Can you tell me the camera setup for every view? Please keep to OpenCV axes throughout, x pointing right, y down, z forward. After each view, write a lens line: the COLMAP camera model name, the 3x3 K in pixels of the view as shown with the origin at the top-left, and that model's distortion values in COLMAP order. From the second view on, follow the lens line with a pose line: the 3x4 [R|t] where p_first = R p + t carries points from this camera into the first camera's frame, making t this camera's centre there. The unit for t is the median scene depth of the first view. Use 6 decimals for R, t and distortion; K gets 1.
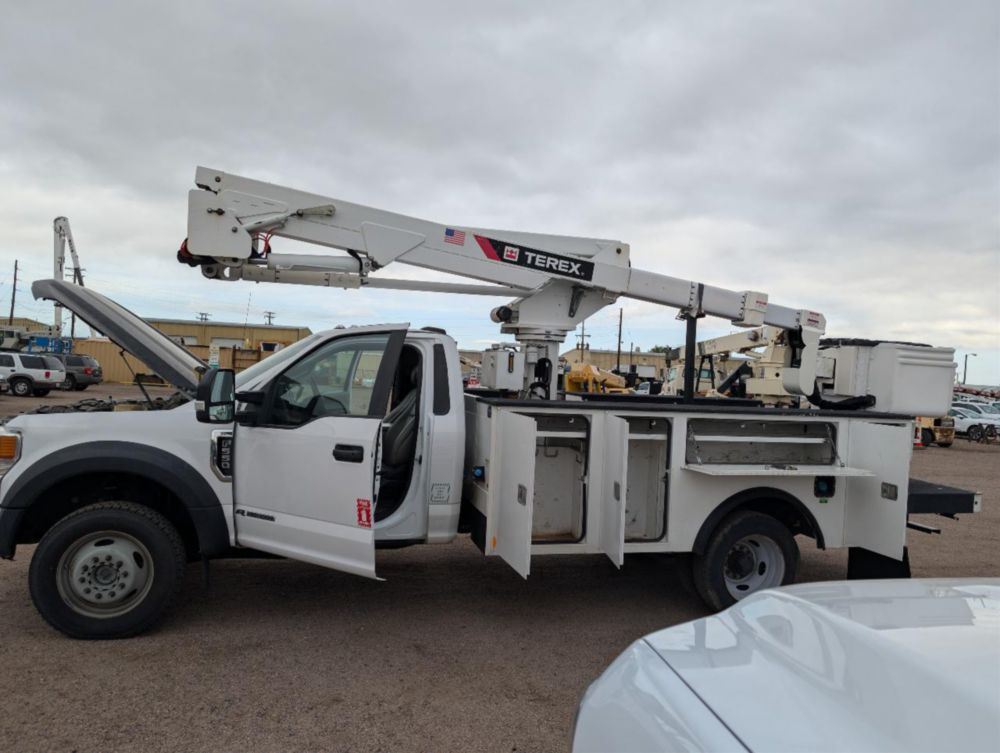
lens RADIAL K [[716.5, 0, 506.3], [0, 716.5, 374.8], [0, 0, 1]] dist [0.032993, -0.031841]
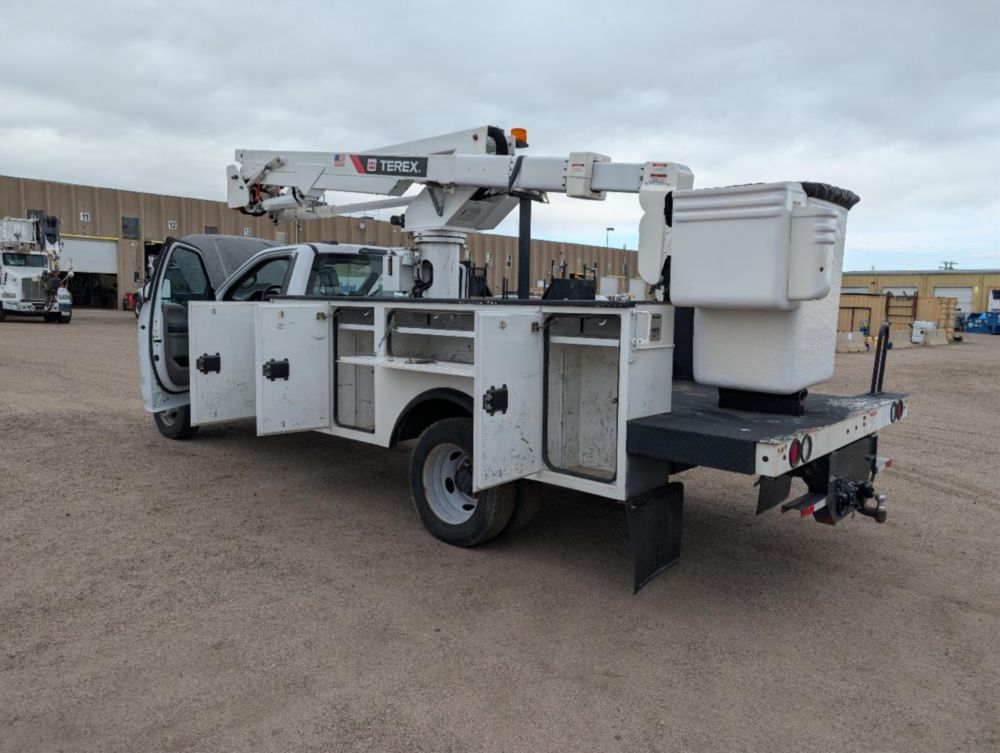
lens RADIAL K [[716.5, 0, 515.7], [0, 716.5, 355.9], [0, 0, 1]] dist [0.032993, -0.031841]
pose [[0.560647, 0.027900, -0.827585, 1.054377], [0.000666, 0.999417, 0.034144, 0.085574], [0.828055, -0.019694, 0.560302, 0.565393]]
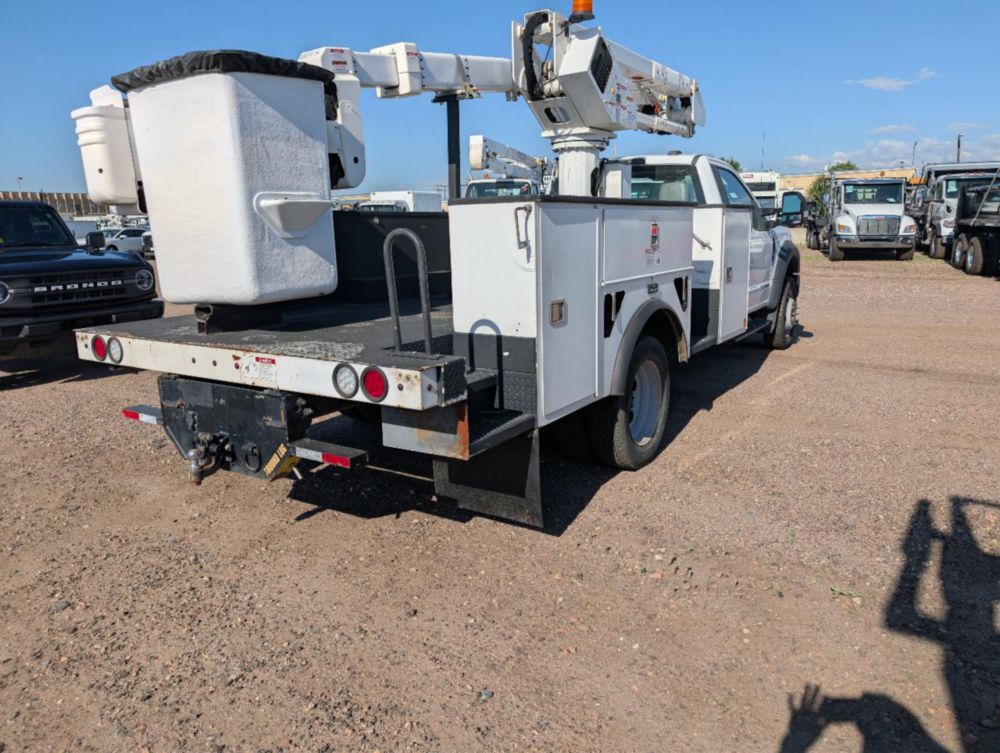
lens RADIAL K [[716.5, 0, 507.8], [0, 716.5, 361.5], [0, 0, 1]] dist [0.032993, -0.031841]
pose [[-0.746902, 0.091760, -0.658572, 0.844074], [-0.020028, 0.986879, 0.160218, 0.086330], [0.664632, 0.132857, -0.735264, 1.845642]]
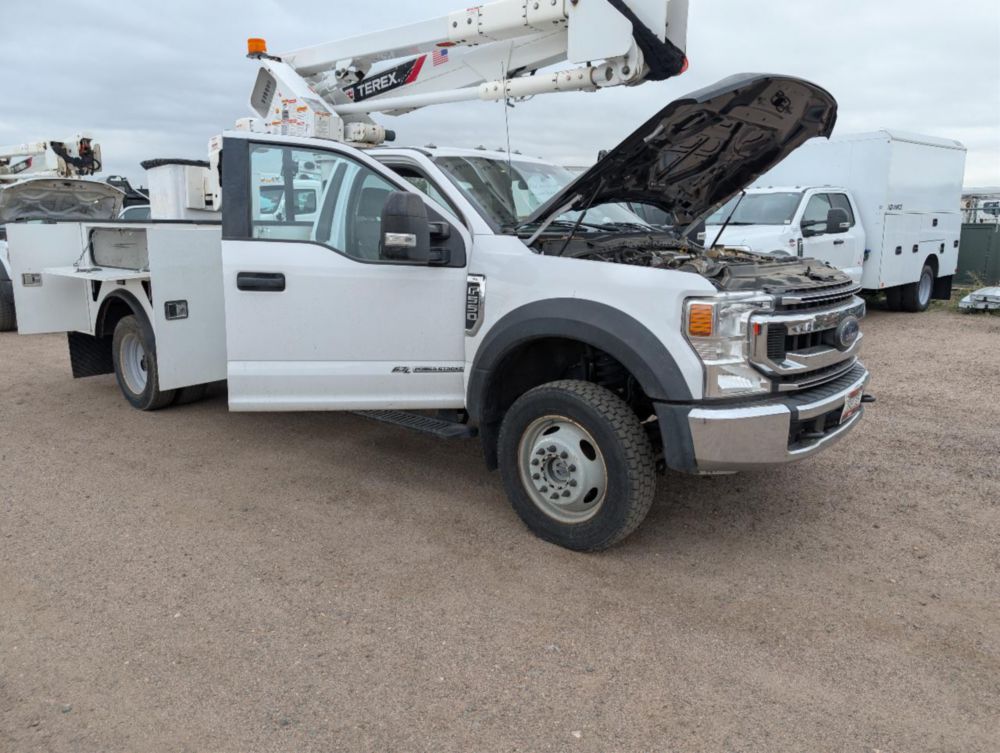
lens RADIAL K [[716.5, 0, 503.4], [0, 716.5, 371.2], [0, 0, 1]] dist [0.032993, -0.031841]
pose [[-0.568157, -0.213988, 0.794611, -0.976169], [-0.029308, 0.970248, 0.240332, -0.016778], [-0.822398, 0.113258, -0.557525, 1.526233]]
